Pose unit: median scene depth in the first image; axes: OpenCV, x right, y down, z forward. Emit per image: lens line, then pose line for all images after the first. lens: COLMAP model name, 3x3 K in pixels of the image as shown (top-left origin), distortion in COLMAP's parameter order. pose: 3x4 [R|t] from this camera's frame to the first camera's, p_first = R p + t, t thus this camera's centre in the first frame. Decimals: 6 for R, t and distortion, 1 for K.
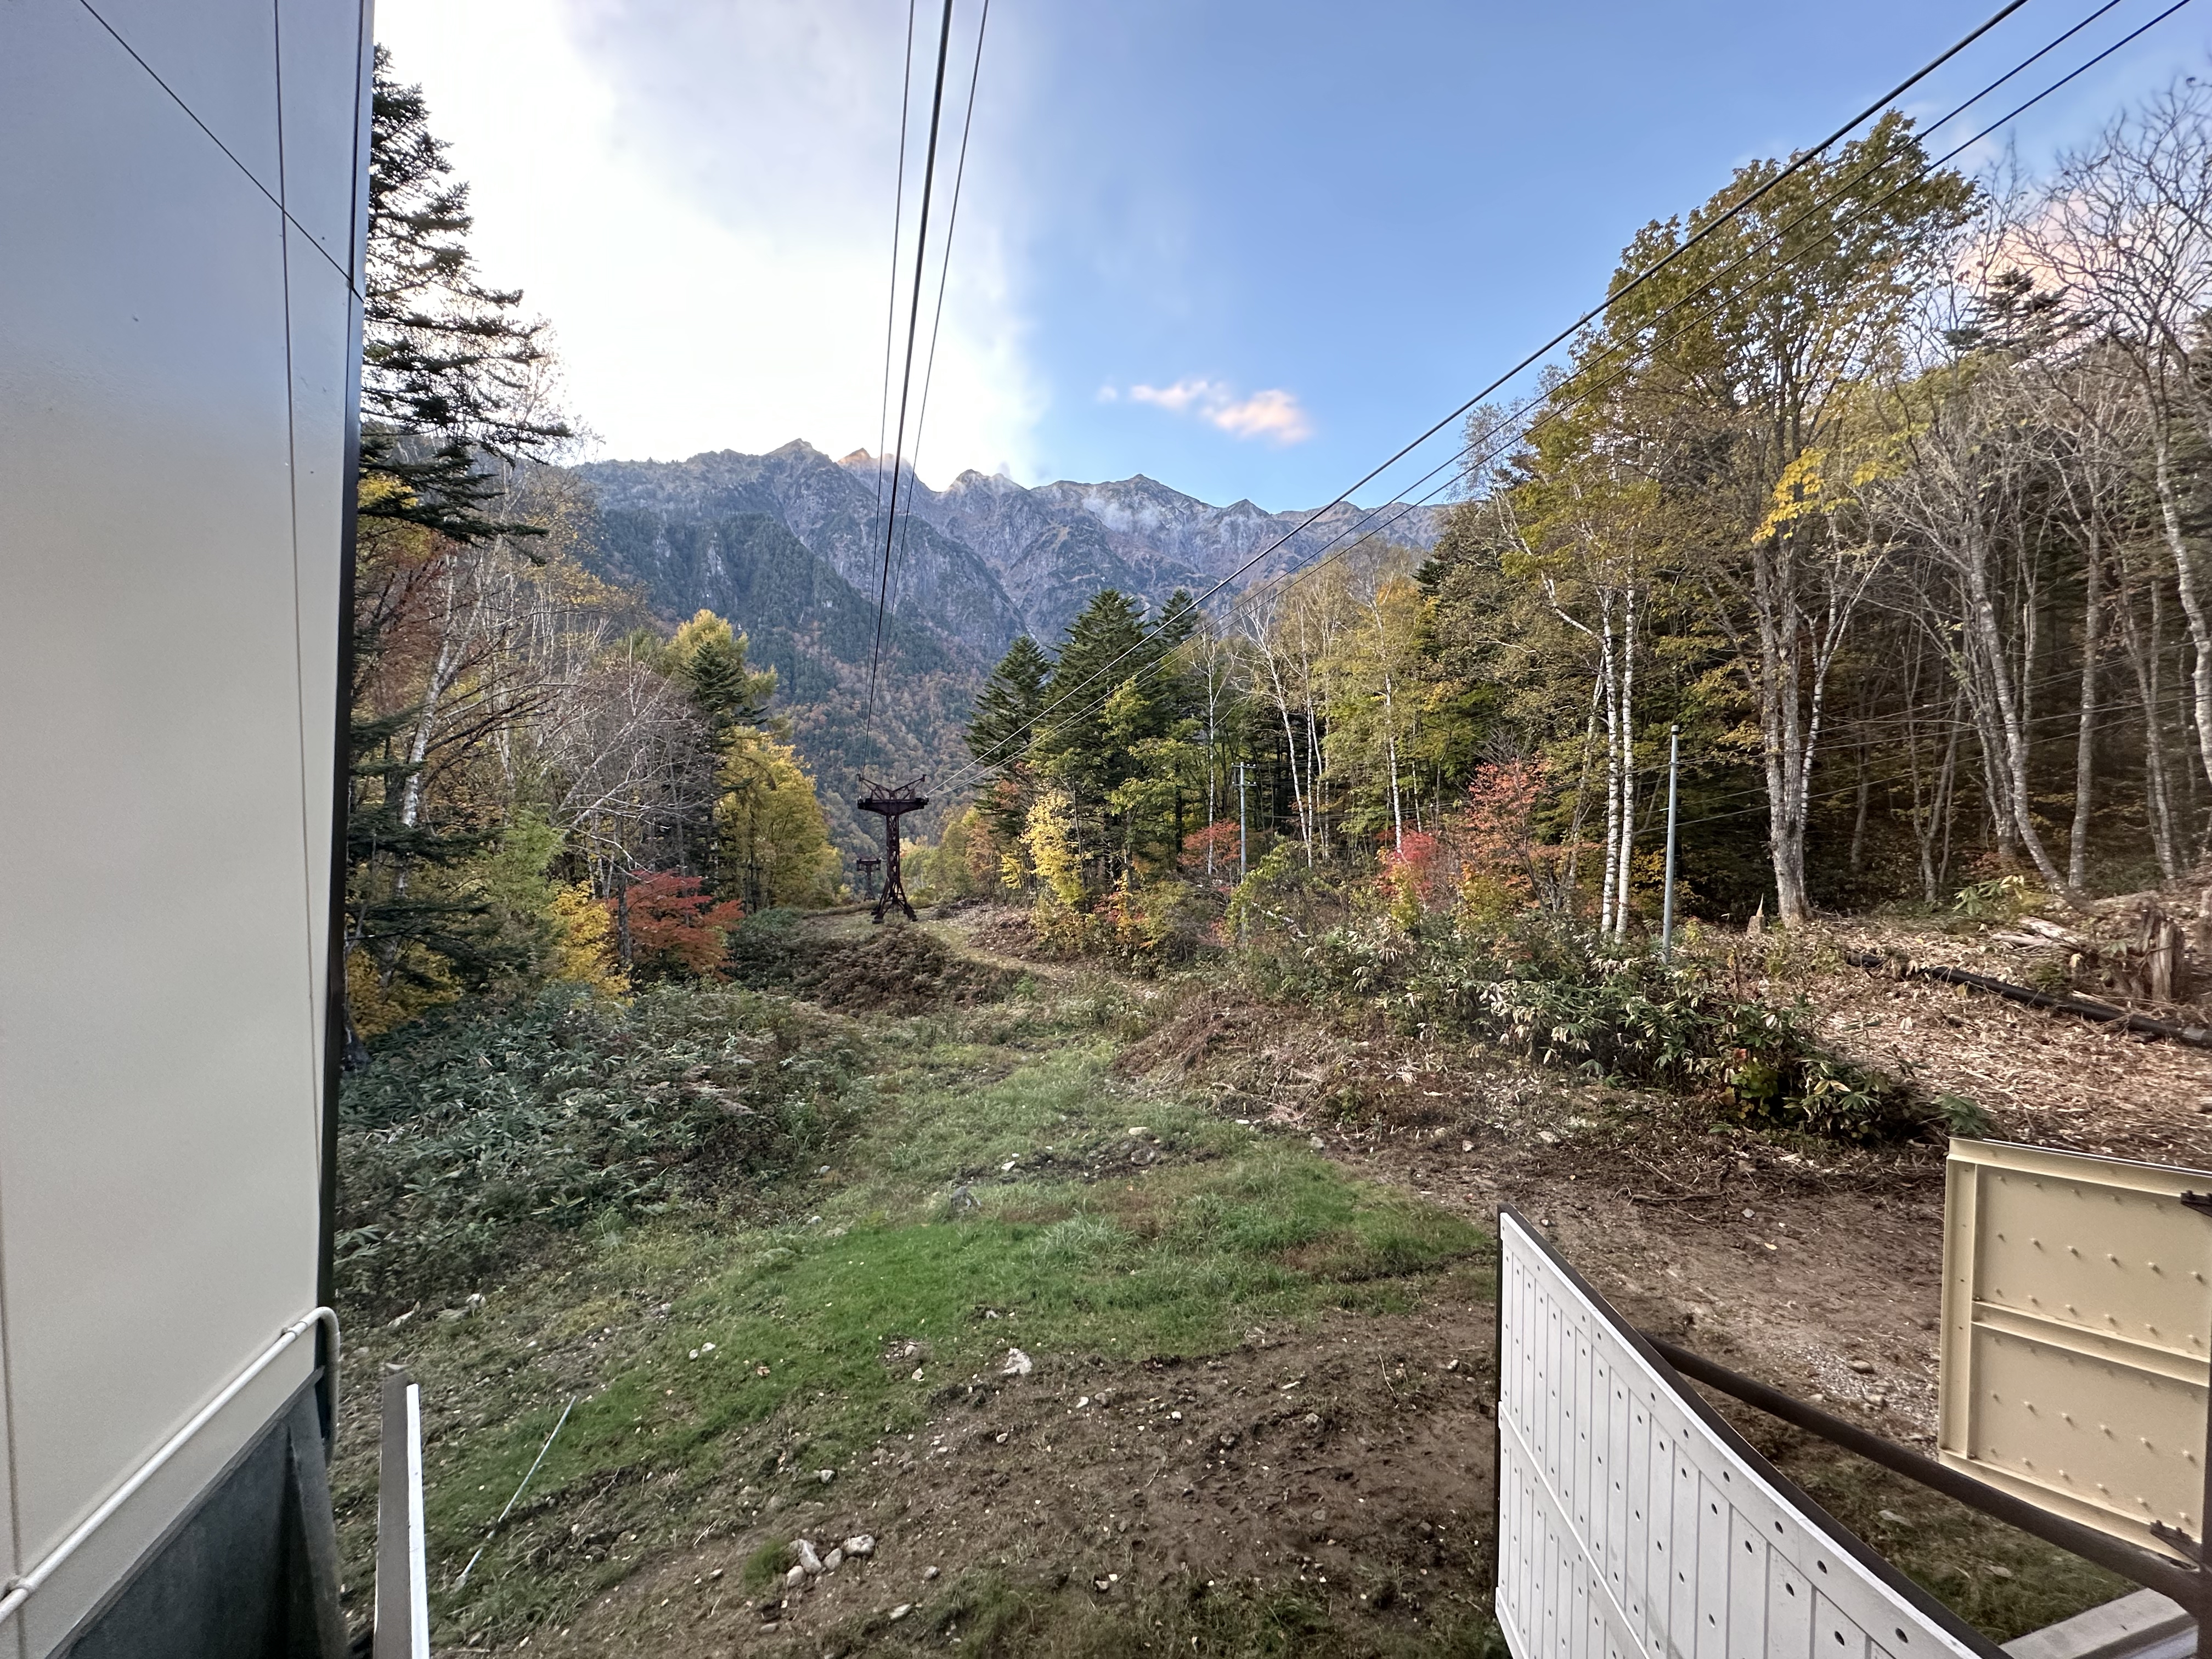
lens RADIAL K [[887.4, 0, 1102.7], [0, 887.4, 835.2], [0, 0, 1]] dist [-0.001682, -0.000144]
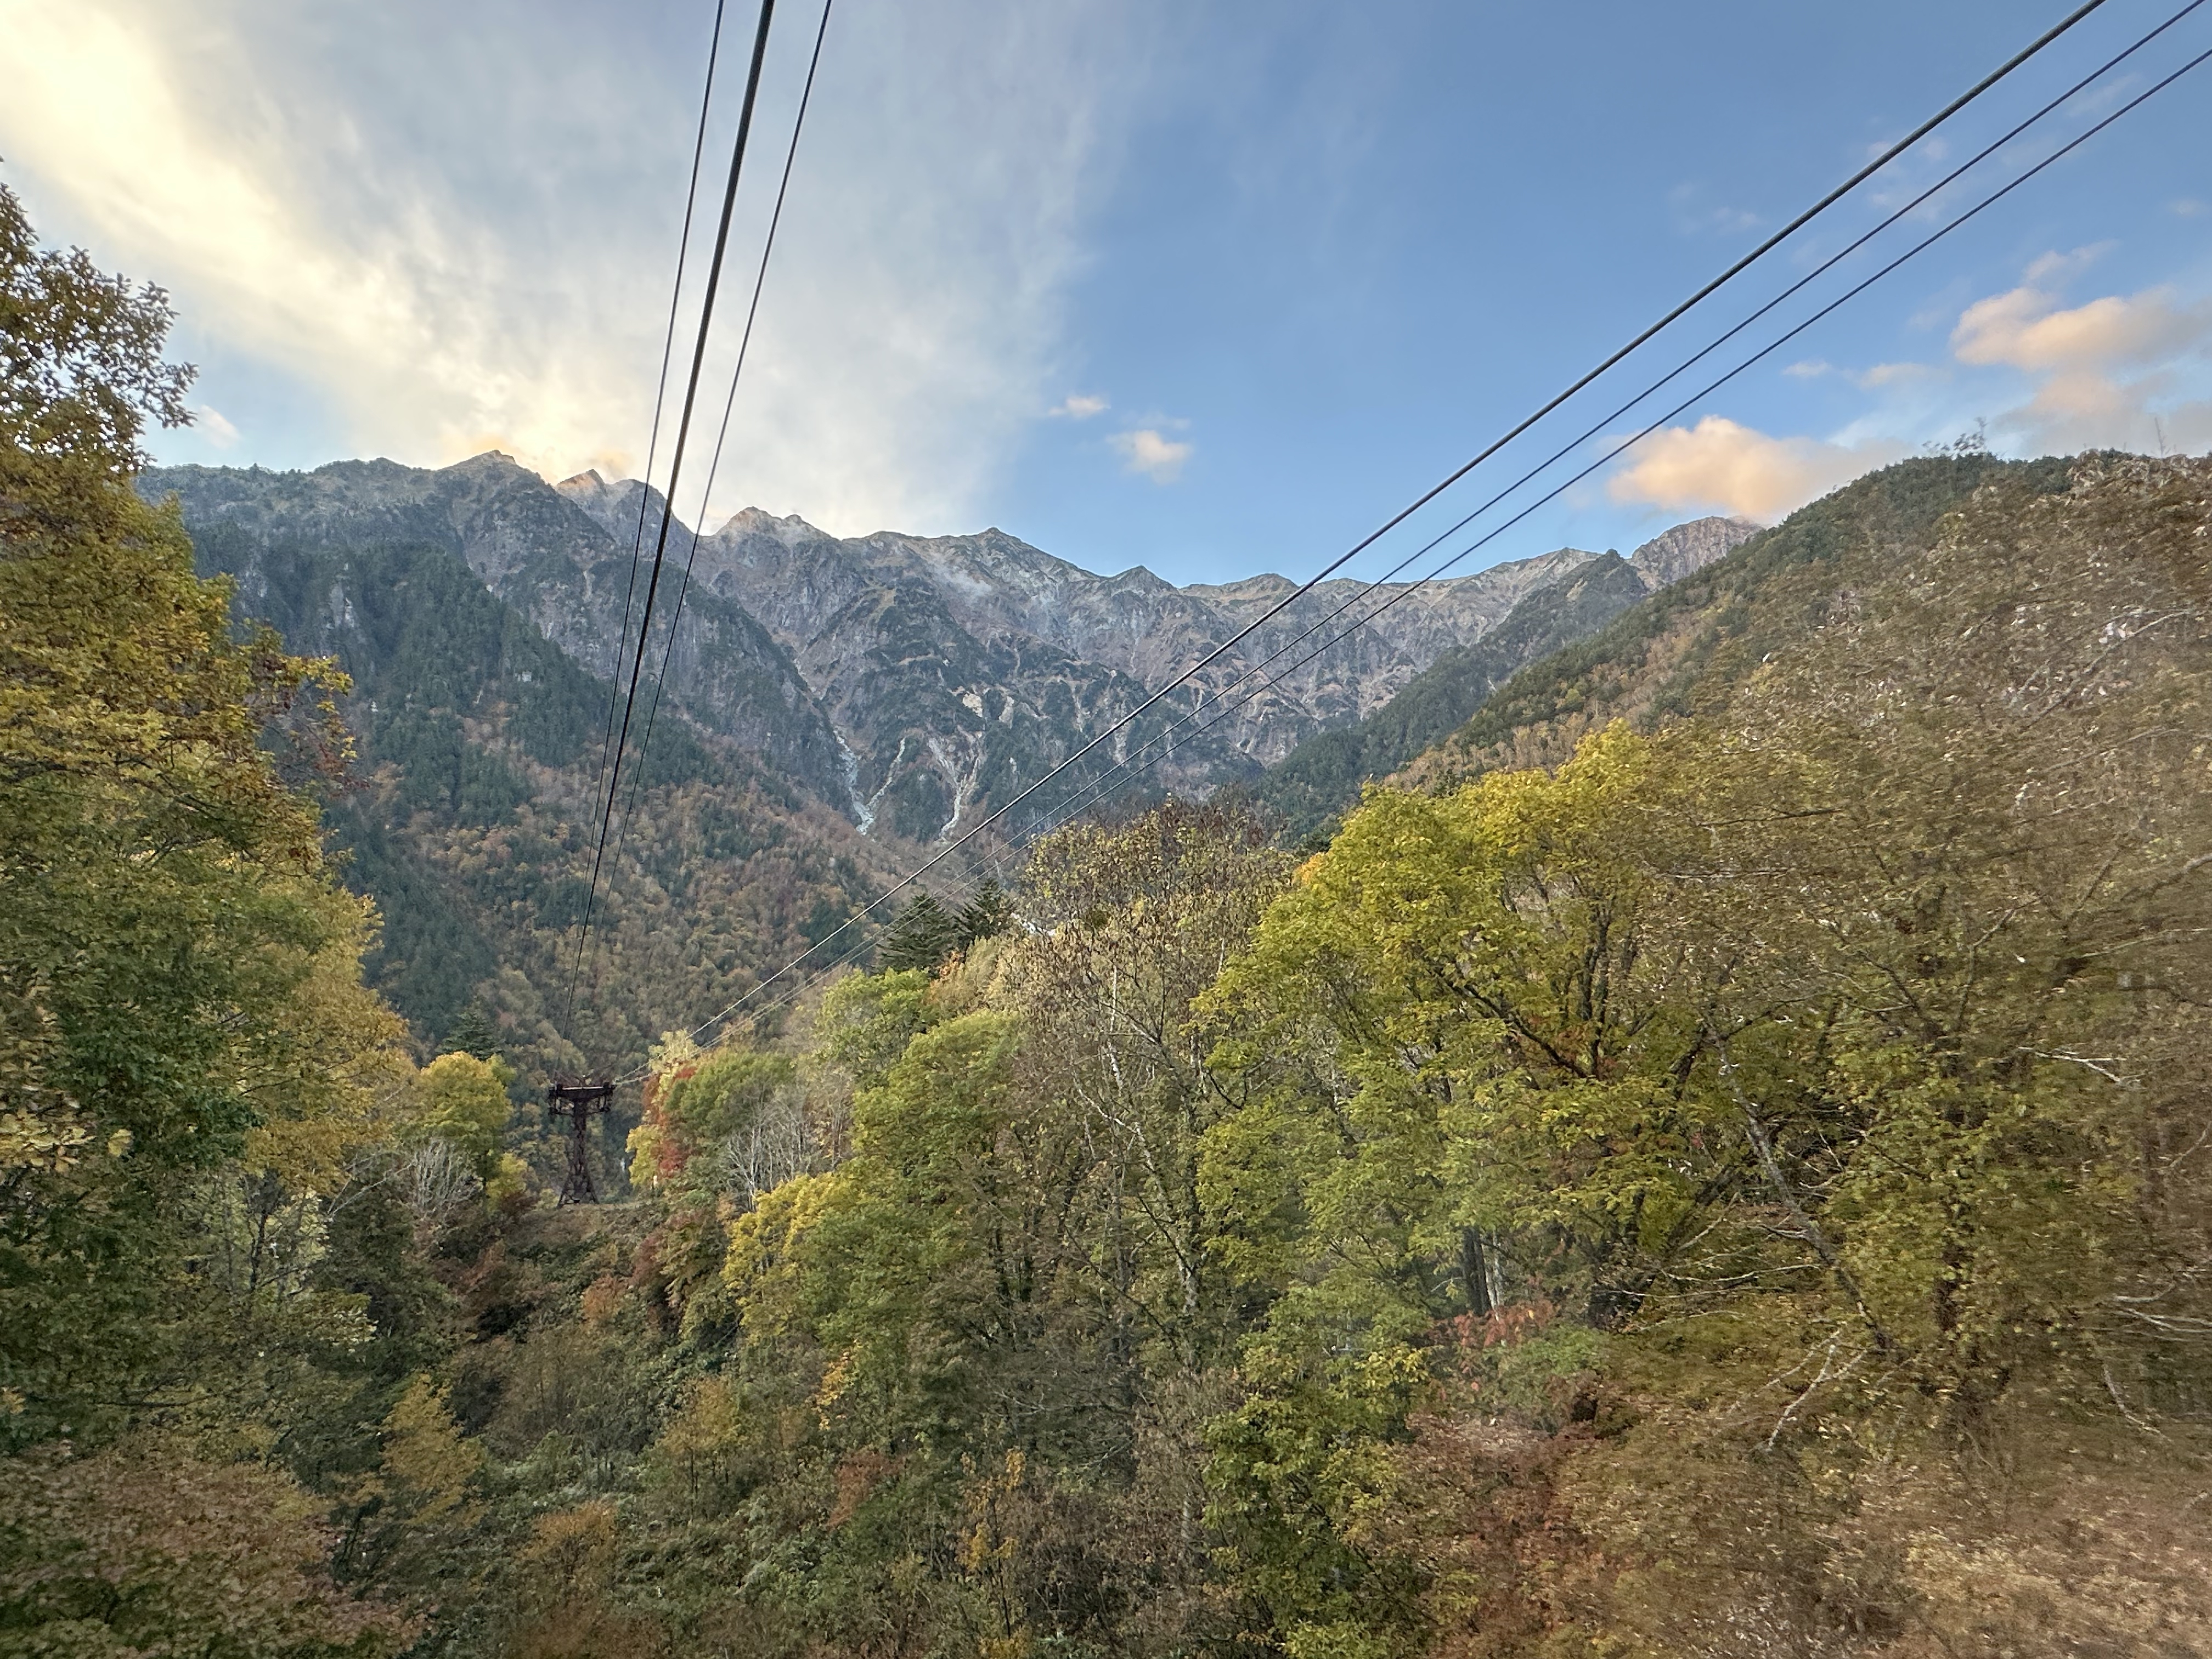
lens RADIAL K [[1292.4, 0, 1111.4], [0, 1292.4, 821.8], [0, 0, 1]] dist [-0.004834, -0.000853]
pose [[0.990875, 0.010860, 0.134343, -0.783508], [0.011480, 0.986326, -0.164406, 0.062532], [-0.134292, 0.164448, 0.977201, 2.796367]]
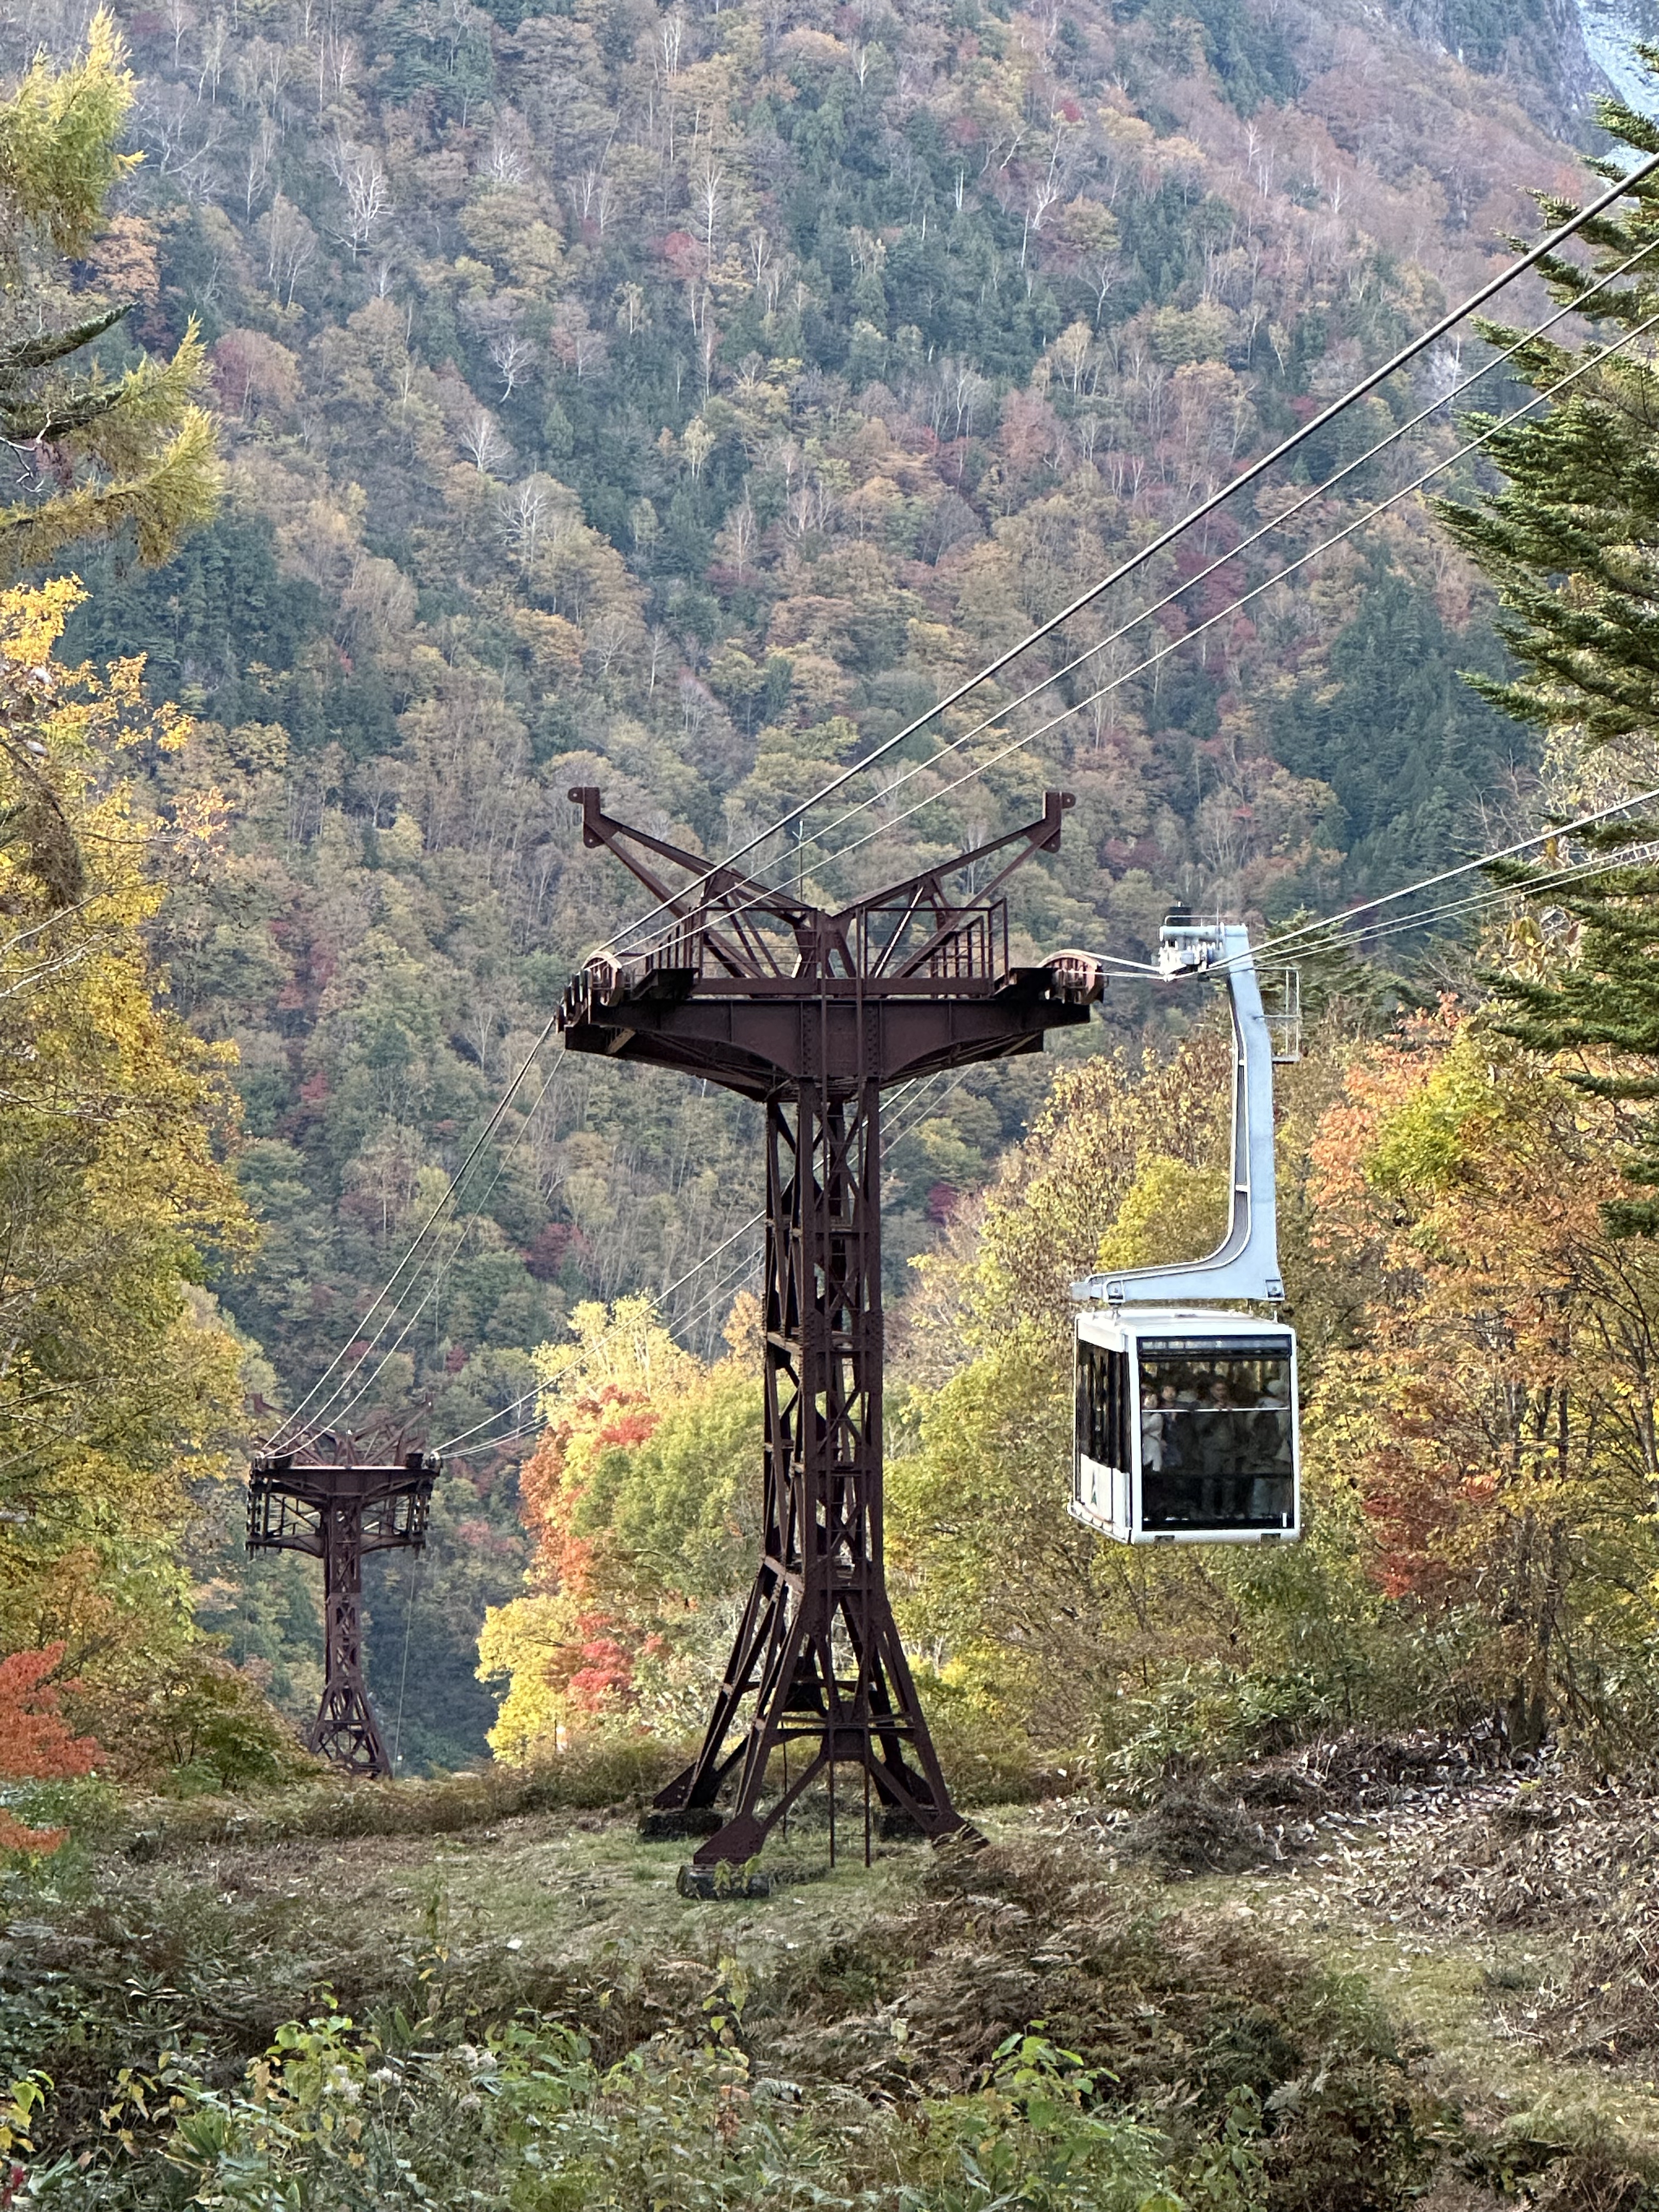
lens RADIAL K [[7359.3, 0, 827.2], [0, 7359.3, 1052.7], [0, 0, 1]] dist [-0.576103, 18.615313]
pose [[0.985663, 0.007008, -0.168579, -0.121274], [-0.012786, 0.999367, -0.033210, 0.018570], [0.168239, 0.034889, 0.985129, -0.233305]]
